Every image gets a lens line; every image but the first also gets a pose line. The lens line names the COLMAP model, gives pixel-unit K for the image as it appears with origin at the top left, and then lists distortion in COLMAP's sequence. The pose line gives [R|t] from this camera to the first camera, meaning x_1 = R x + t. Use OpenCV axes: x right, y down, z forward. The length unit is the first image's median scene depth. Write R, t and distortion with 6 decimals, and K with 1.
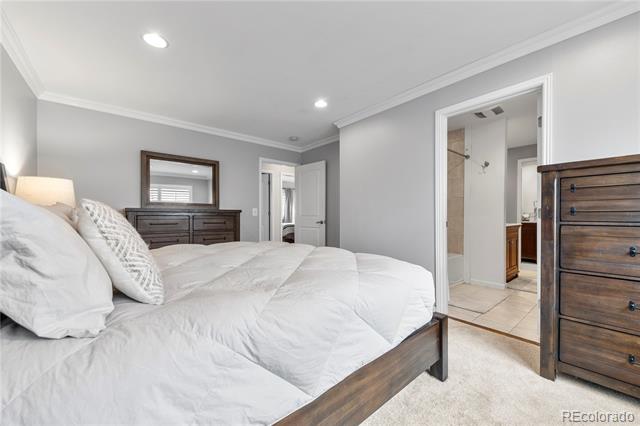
lens RADIAL K [[246.6, 0, 320.8], [0, 246.6, 214.2], [0, 0, 1]] dist [0.001622, -0.000094]
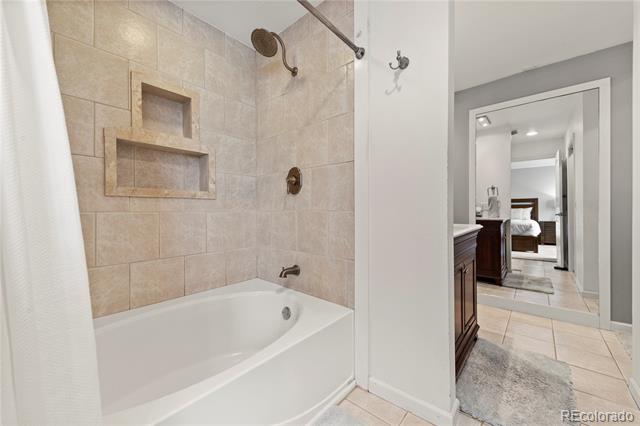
lens RADIAL K [[246.6, 0, 320.8], [0, 246.6, 214.2], [0, 0, 1]] dist [0.001622, -0.000094]
pose [[0.988784, -0.014205, 0.148678, 0.403397], [0.011139, 0.999708, 0.021440, -0.001306], [-0.148939, -0.019543, 0.988653, 0.539424]]
